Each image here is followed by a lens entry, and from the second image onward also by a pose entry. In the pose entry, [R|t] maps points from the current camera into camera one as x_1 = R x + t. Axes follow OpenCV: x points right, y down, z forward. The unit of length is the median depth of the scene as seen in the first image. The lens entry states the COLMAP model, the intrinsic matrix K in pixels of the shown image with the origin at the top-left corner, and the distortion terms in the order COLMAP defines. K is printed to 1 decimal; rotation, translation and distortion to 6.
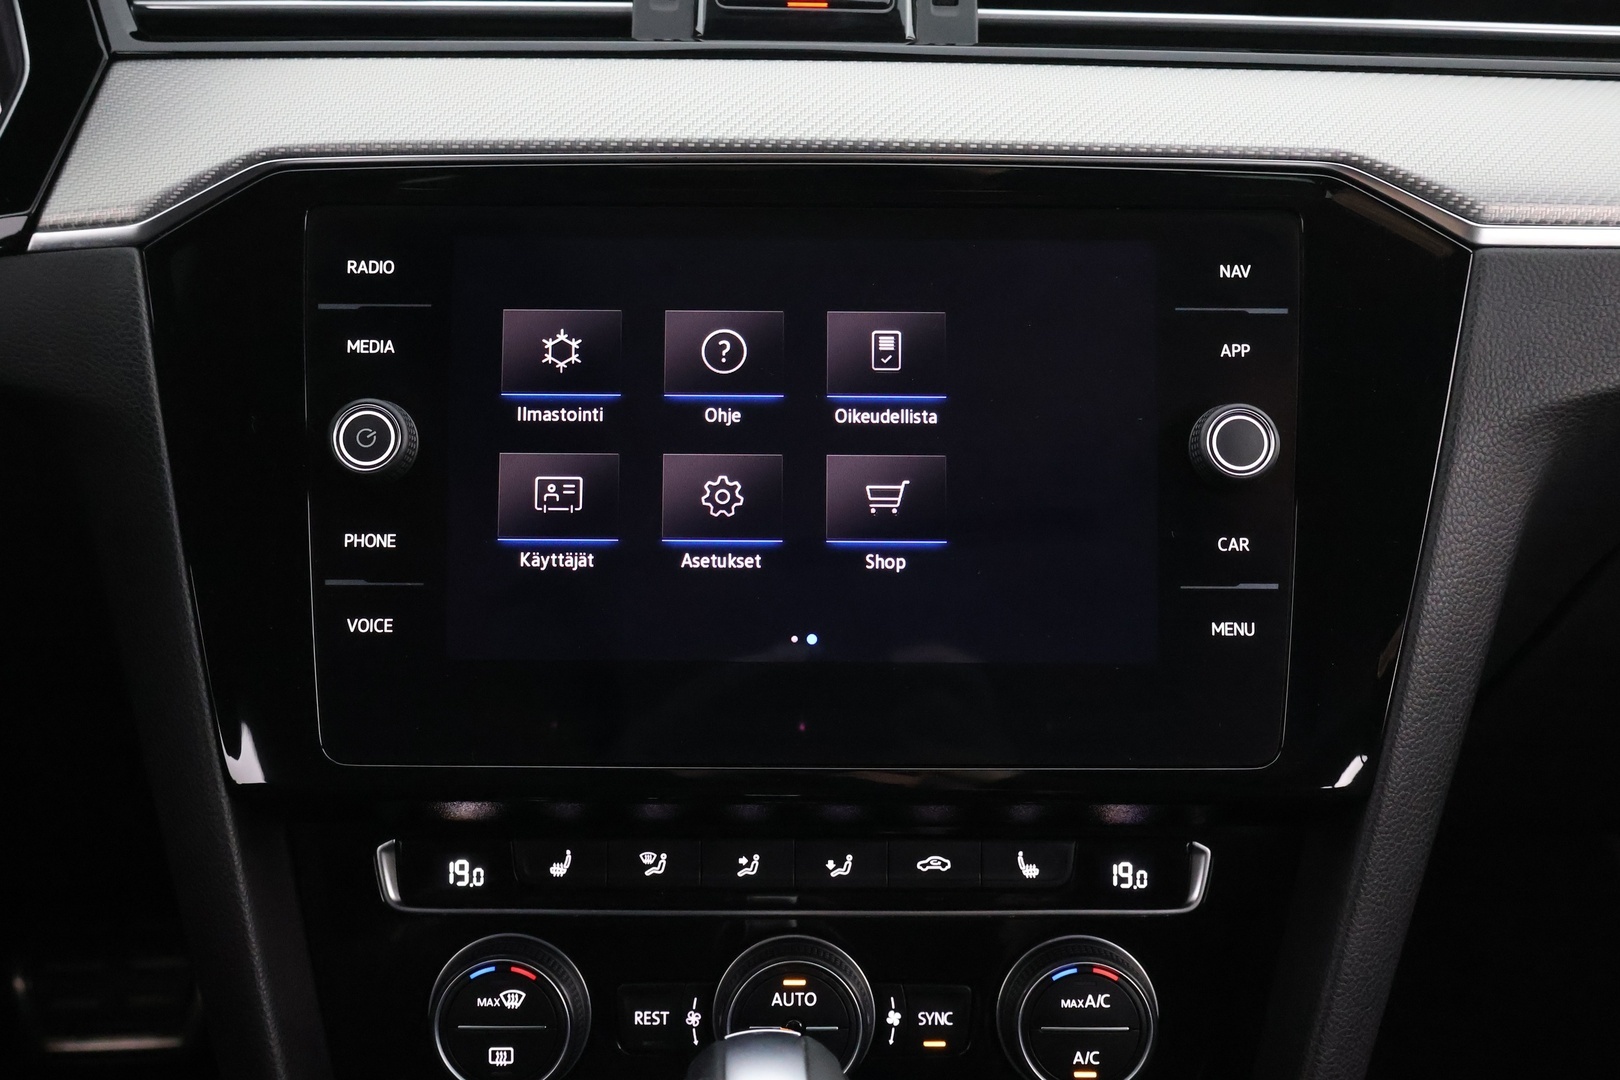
lens RADIAL K [[1741.8, 0, 807.4], [0, 1741.8, 537.9], [0, 0, 1]] dist [-0.008120, 0.000000]
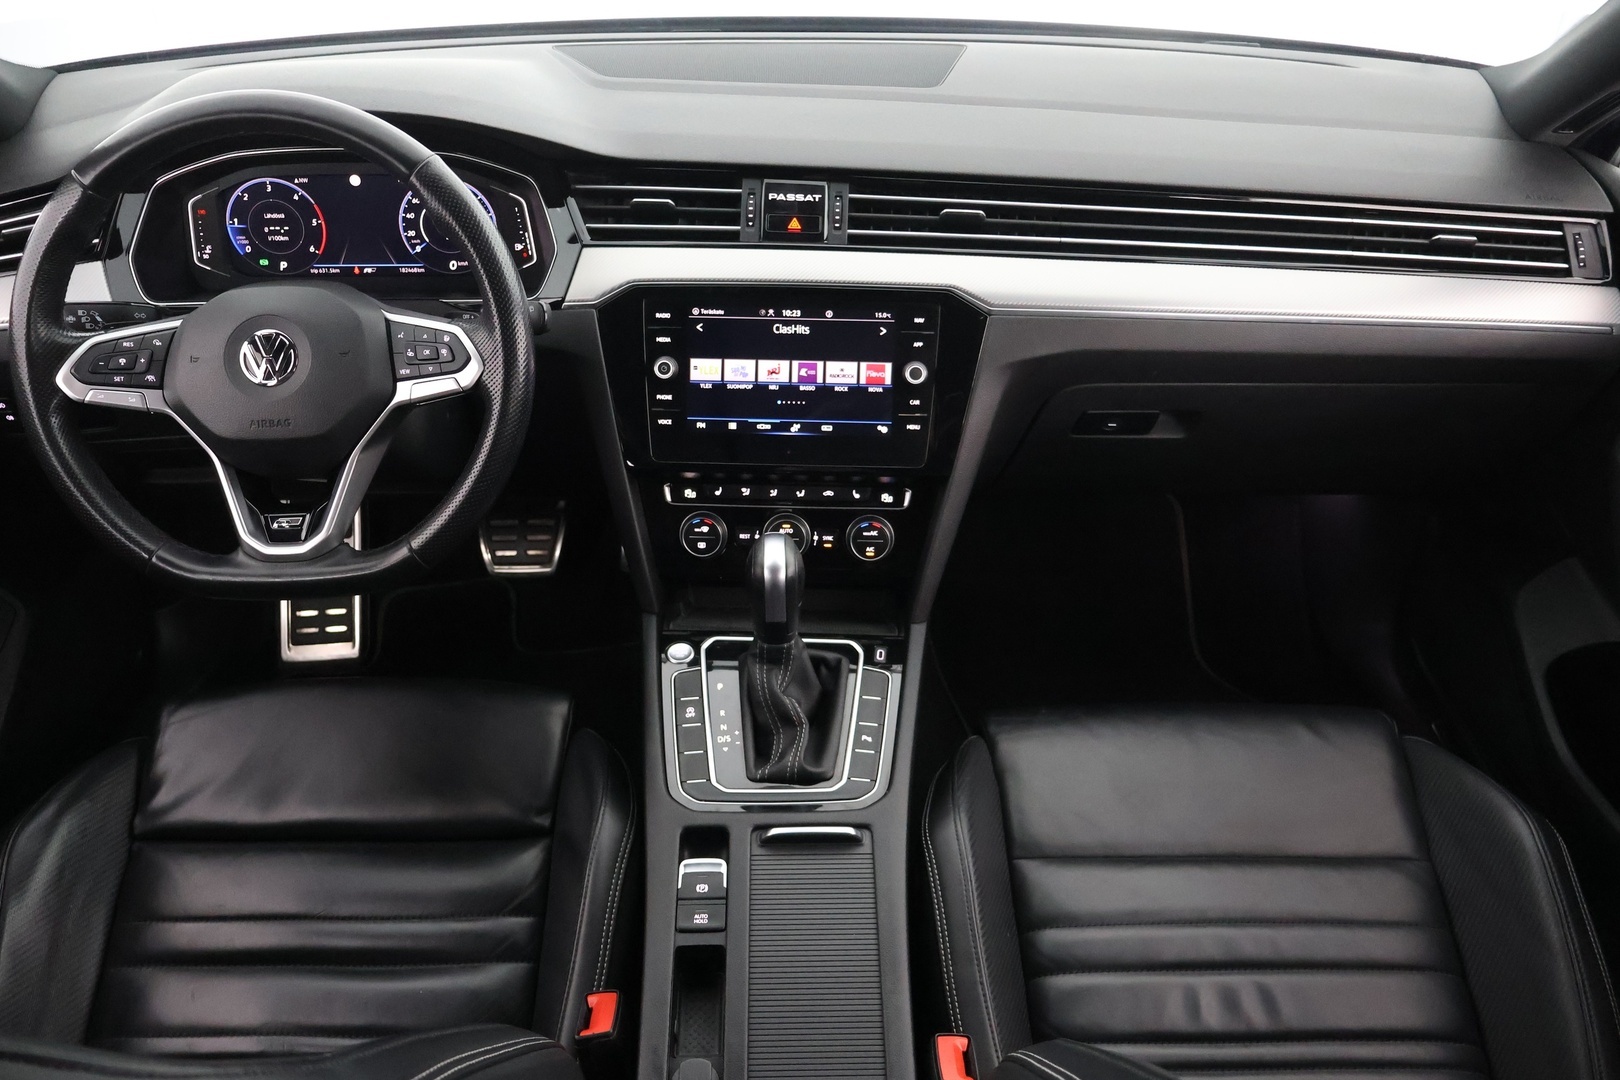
lens RADIAL K [[1334.6, 0, 817.0], [0, 1334.6, 535.0], [0, 0, 1]] dist [-0.018104, 0.005216]
pose [[0.999357, 0.020059, -0.029718, 0.132701], [-0.014025, 0.981517, 0.190859, -0.233838], [0.032997, -0.190320, 0.981167, -1.602519]]
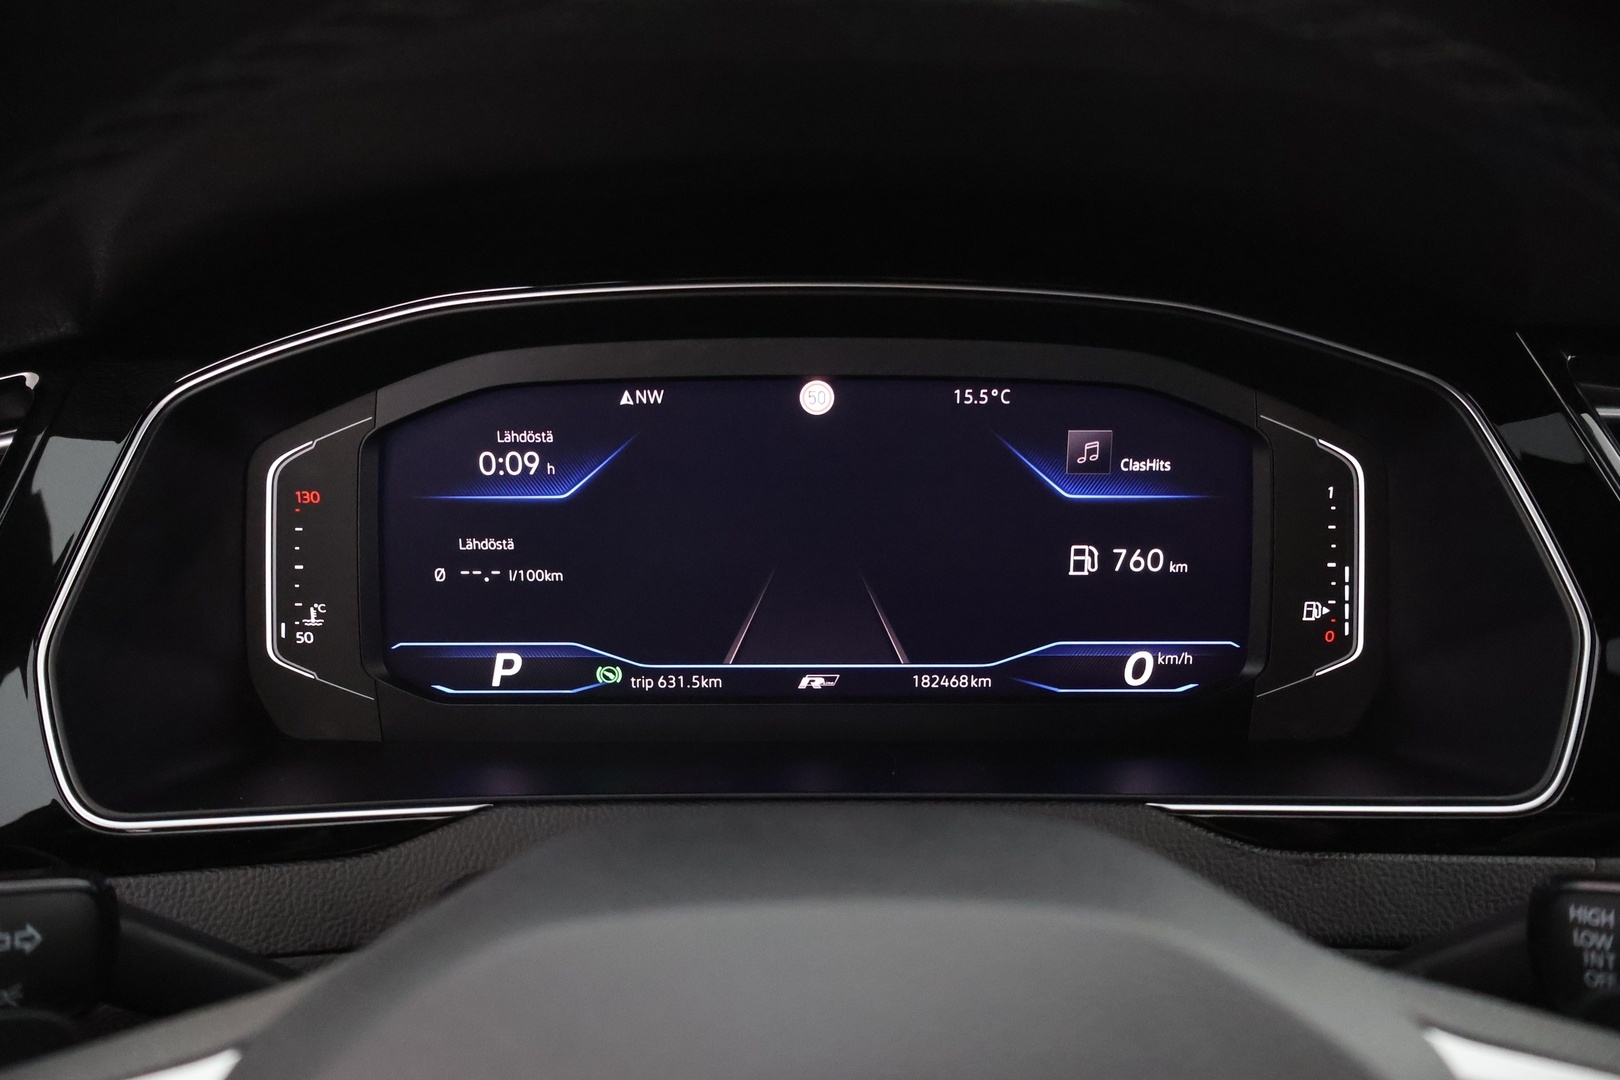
lens RADIAL K [[1334.6, 0, 807.6], [0, 1334.6, 540.3], [0, 0, 1]] dist [-0.018104, 0.005216]
pose [[0.998660, 0.014195, -0.049766, -0.847800], [-0.016030, 0.999199, -0.036666, -0.292479], [0.049206, 0.037415, 0.998088, 0.300254]]
